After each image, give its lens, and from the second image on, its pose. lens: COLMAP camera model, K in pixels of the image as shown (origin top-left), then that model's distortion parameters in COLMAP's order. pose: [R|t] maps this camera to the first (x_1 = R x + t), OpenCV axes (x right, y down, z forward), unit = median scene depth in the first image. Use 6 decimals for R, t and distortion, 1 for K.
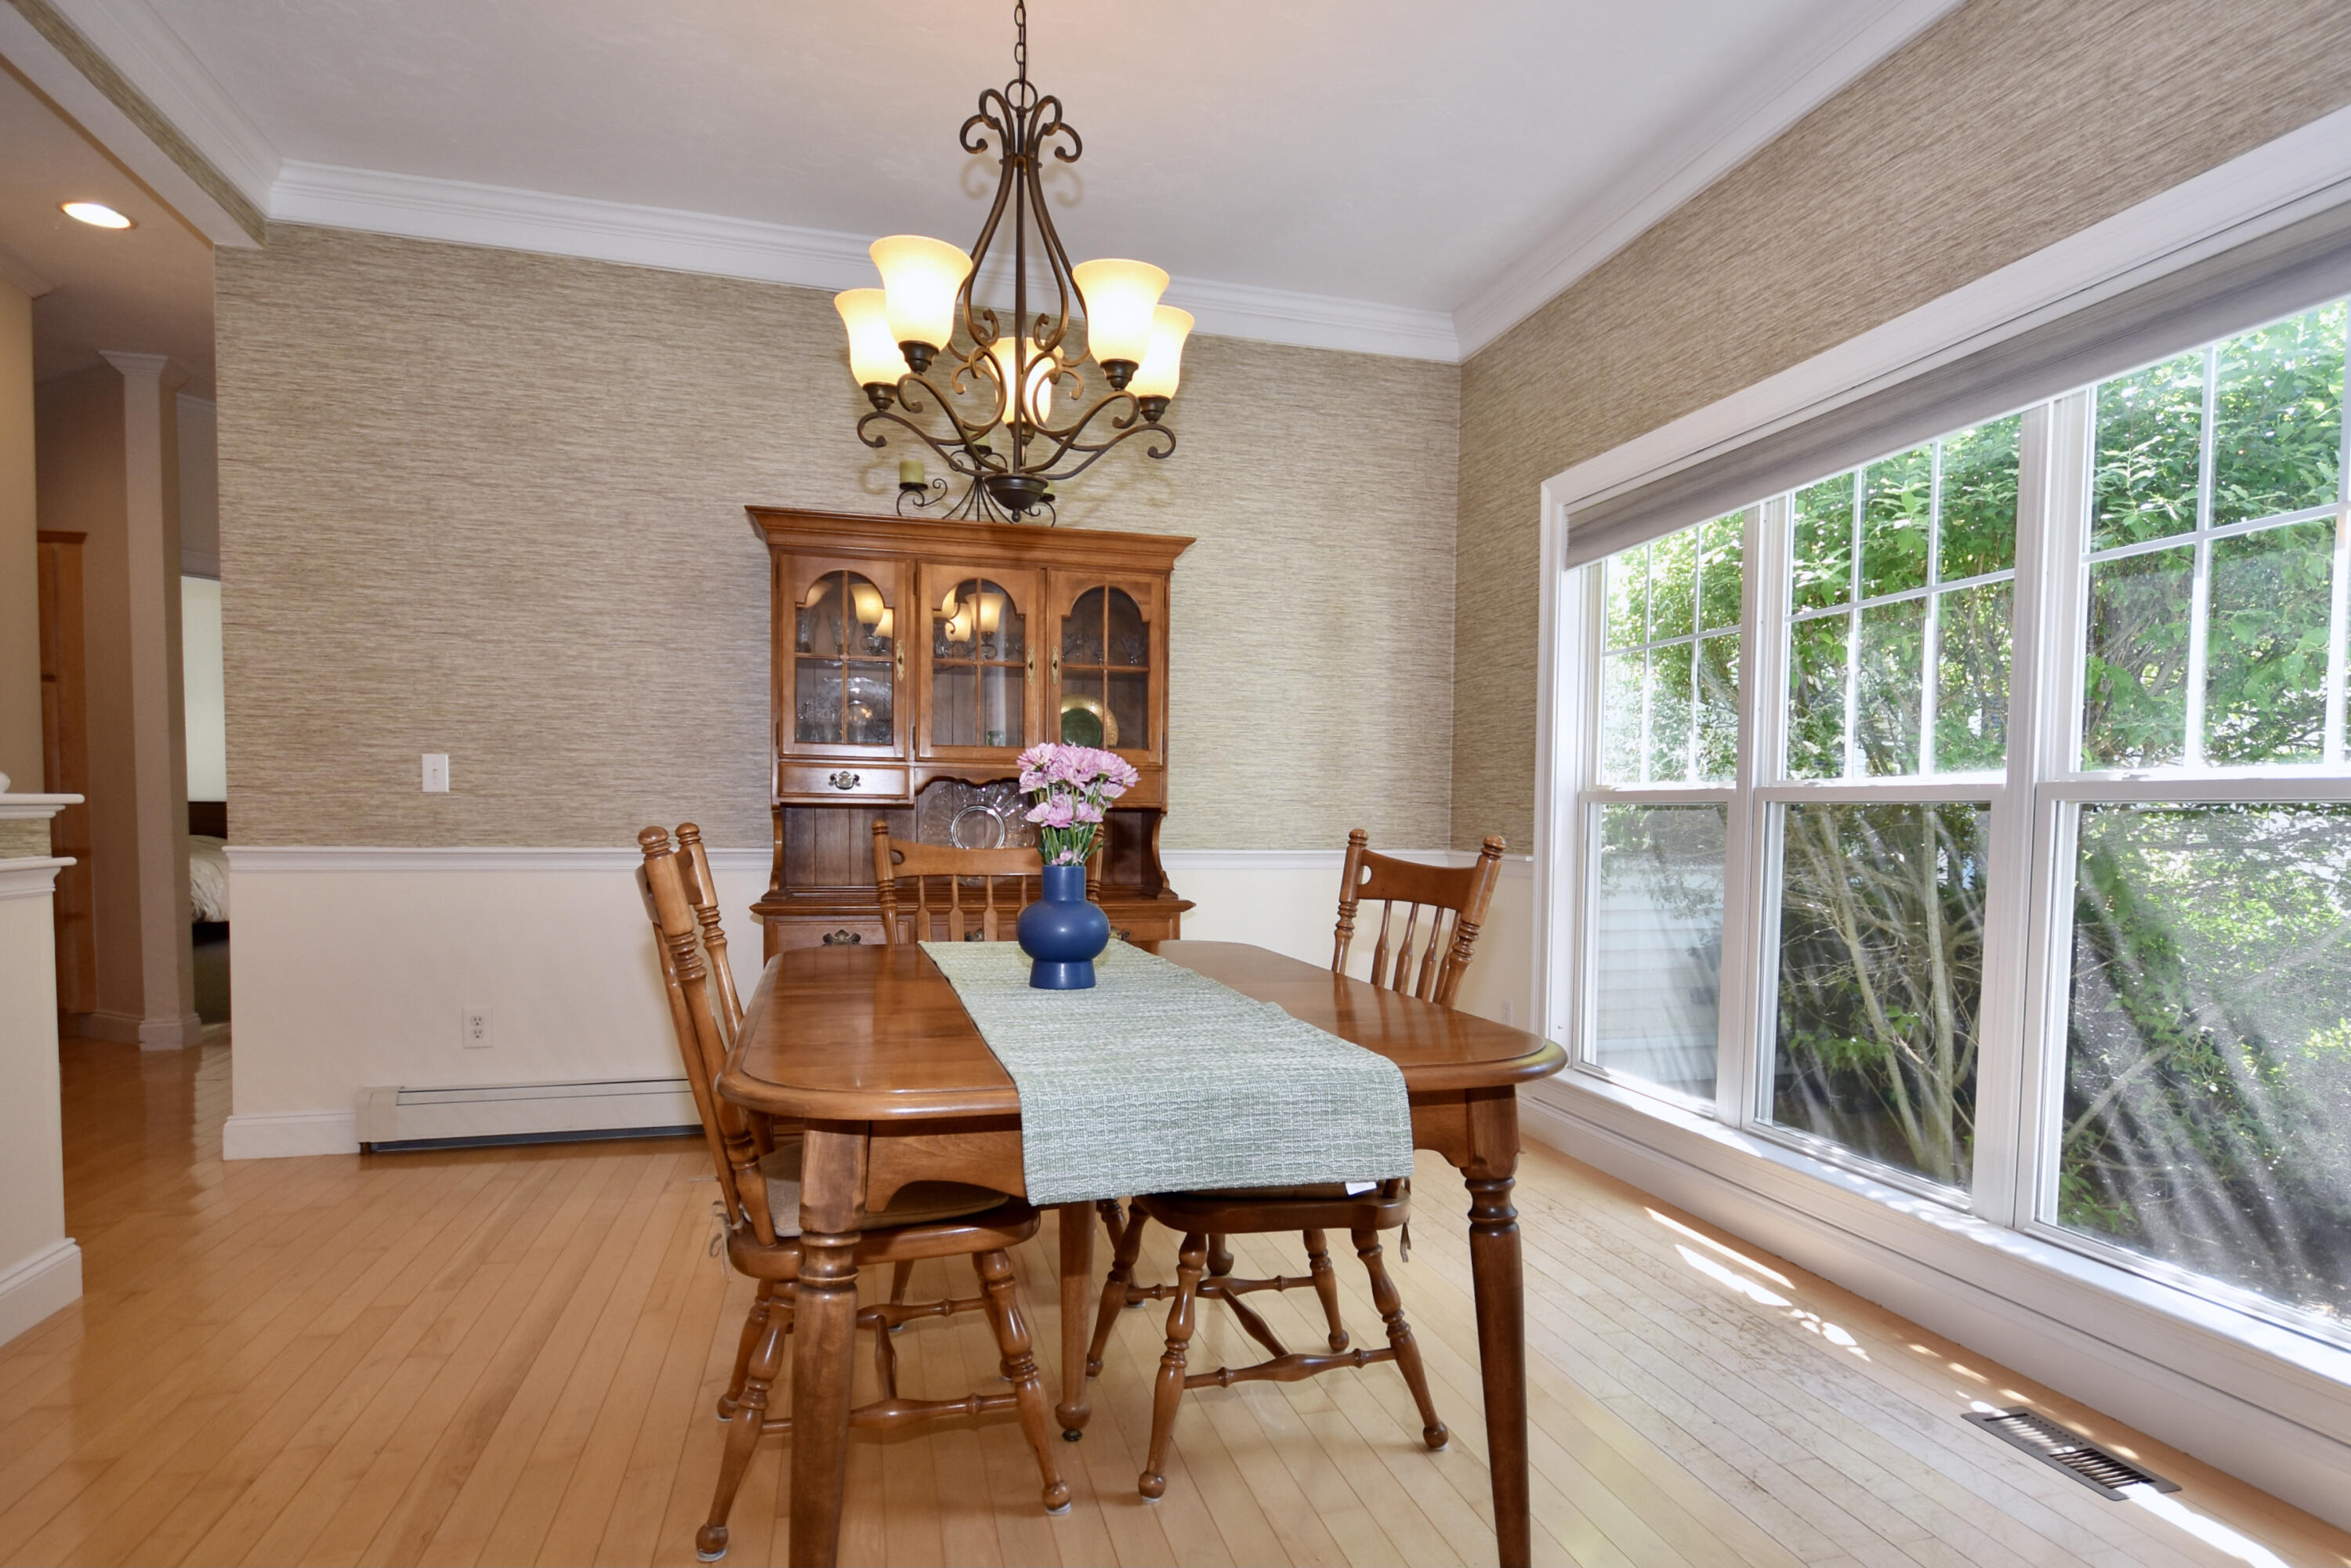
lens RADIAL K [[1048.6, 0, 1185.6], [0, 1048.6, 786.2], [0, 0, 1]] dist [0.001558, 0.000257]
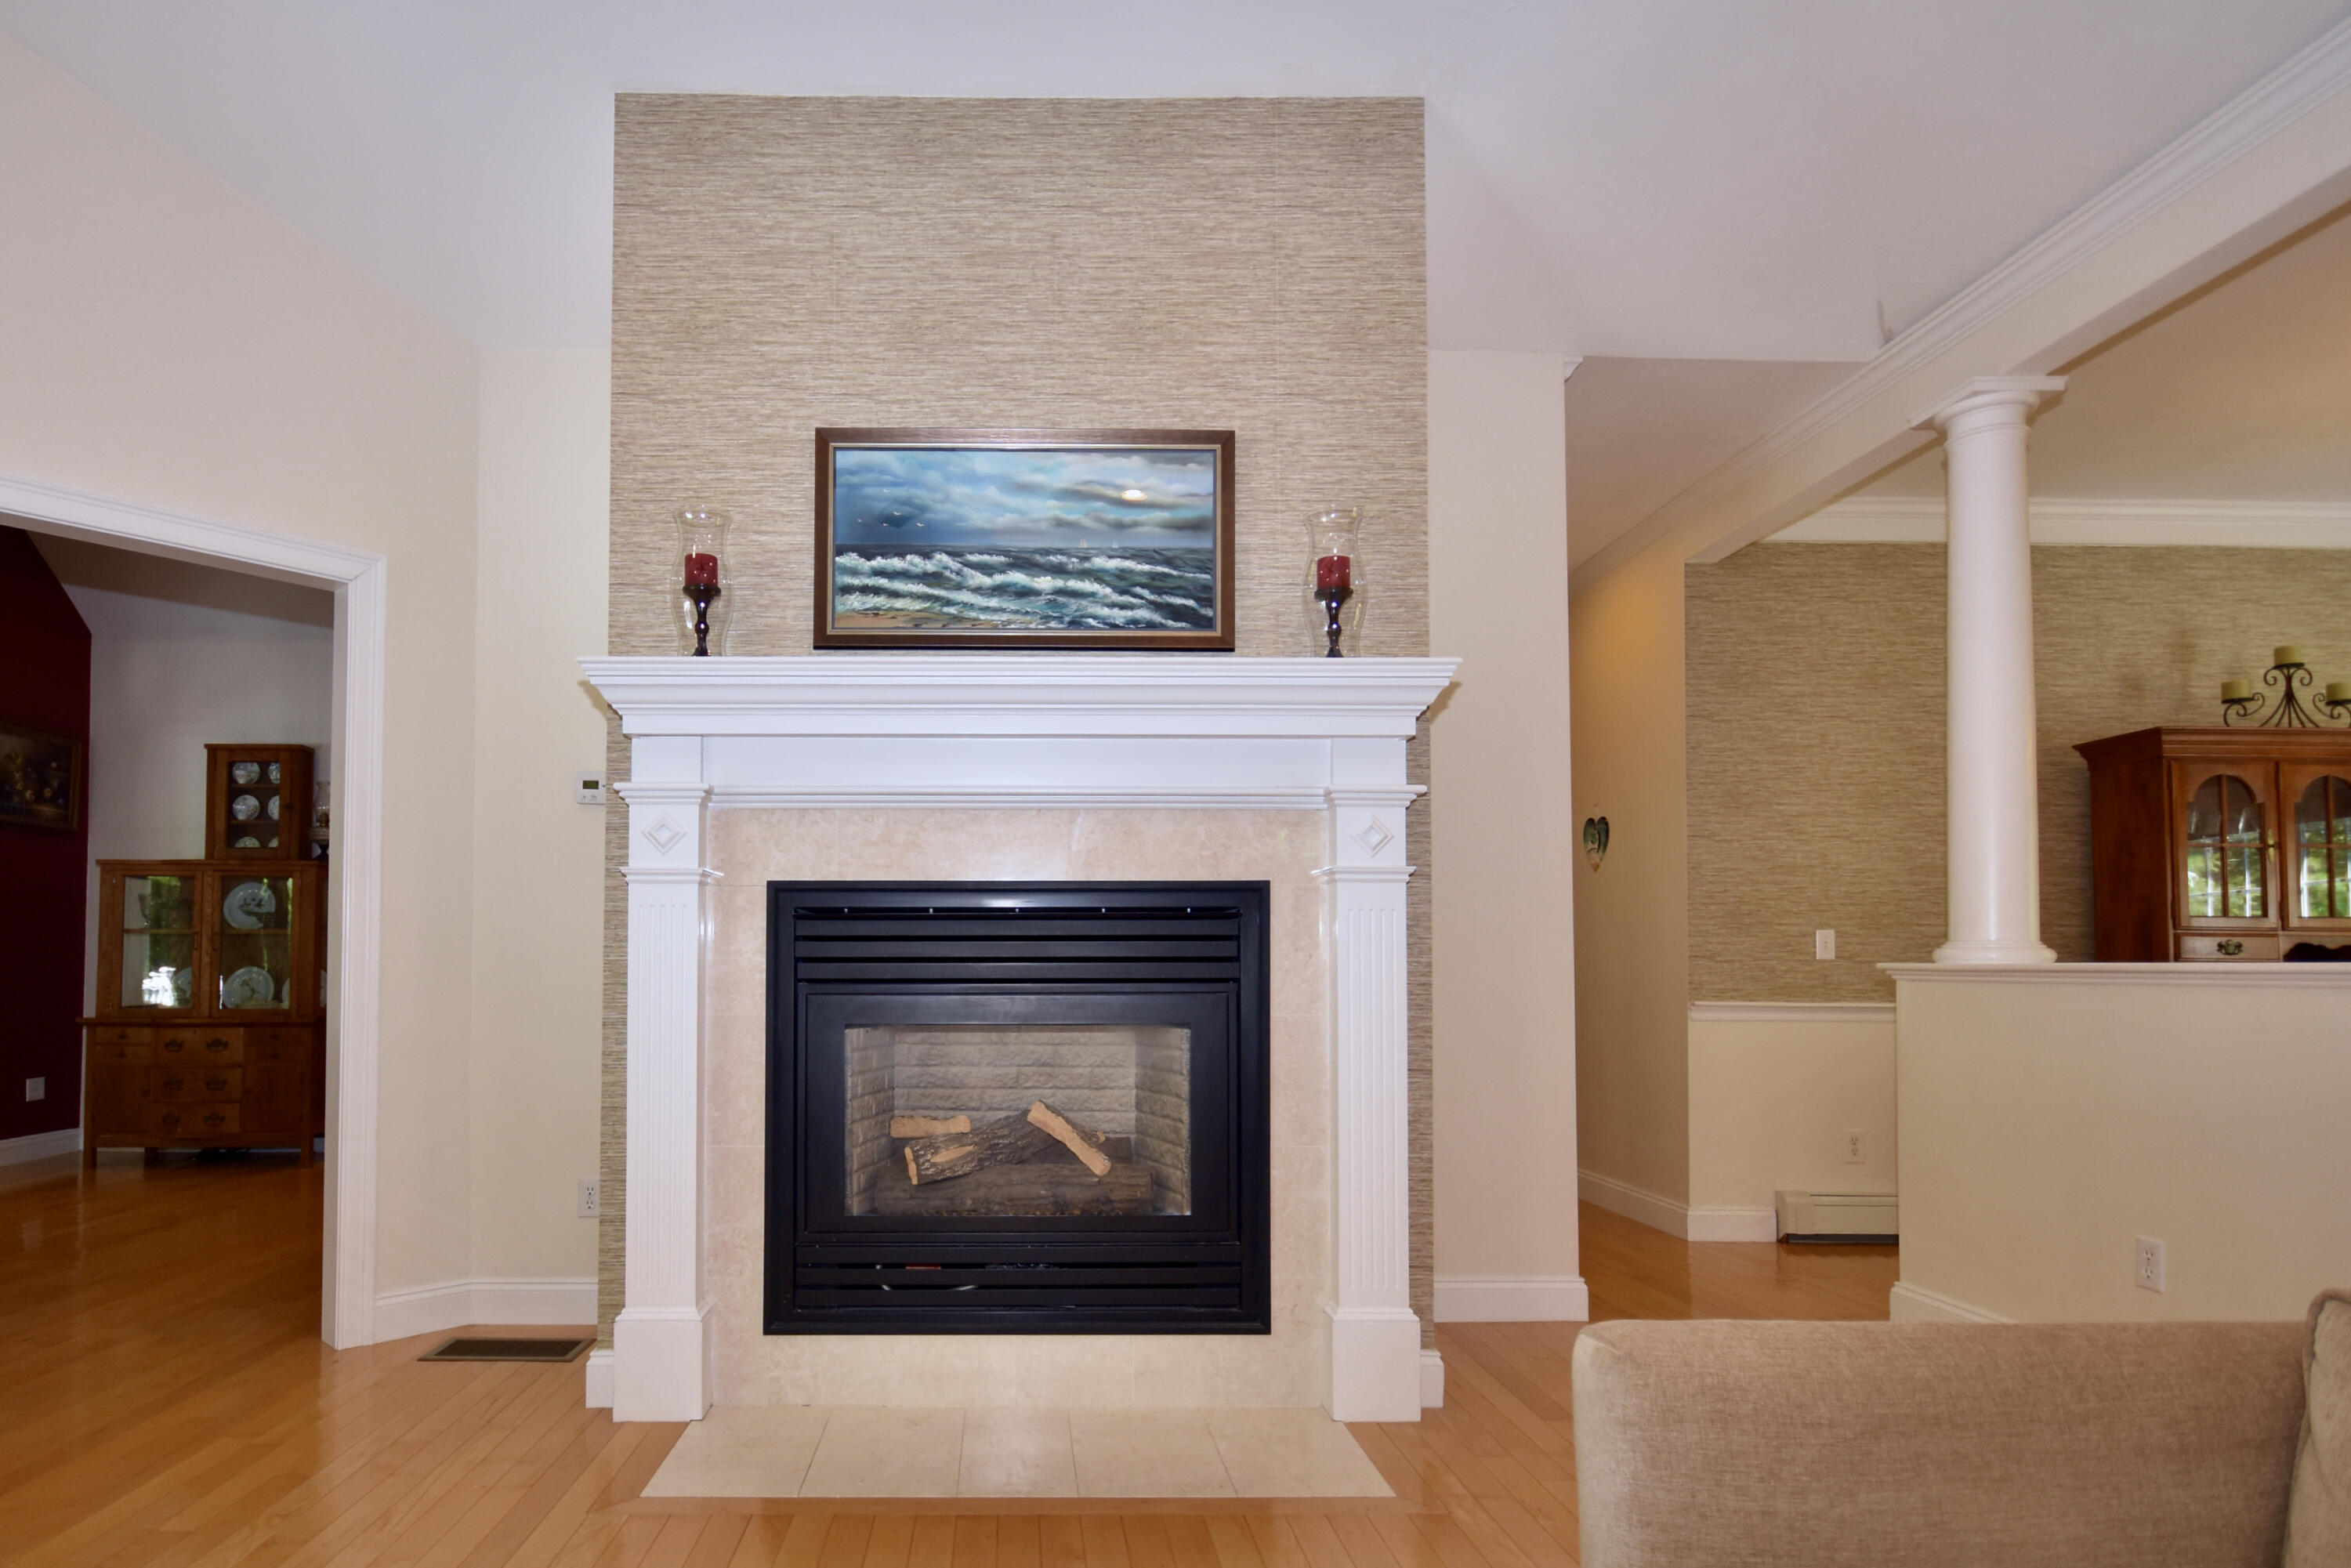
lens RADIAL K [[934.5, 0, 1176.0], [0, 934.5, 892.0], [0, 0, 1]] dist [0.001534, 0.000038]
pose [[0.975440, -0.022978, -0.219062, -1.245576], [0.010530, 0.998271, -0.057820, -0.019272], [0.220012, 0.054093, 0.973996, -0.299749]]
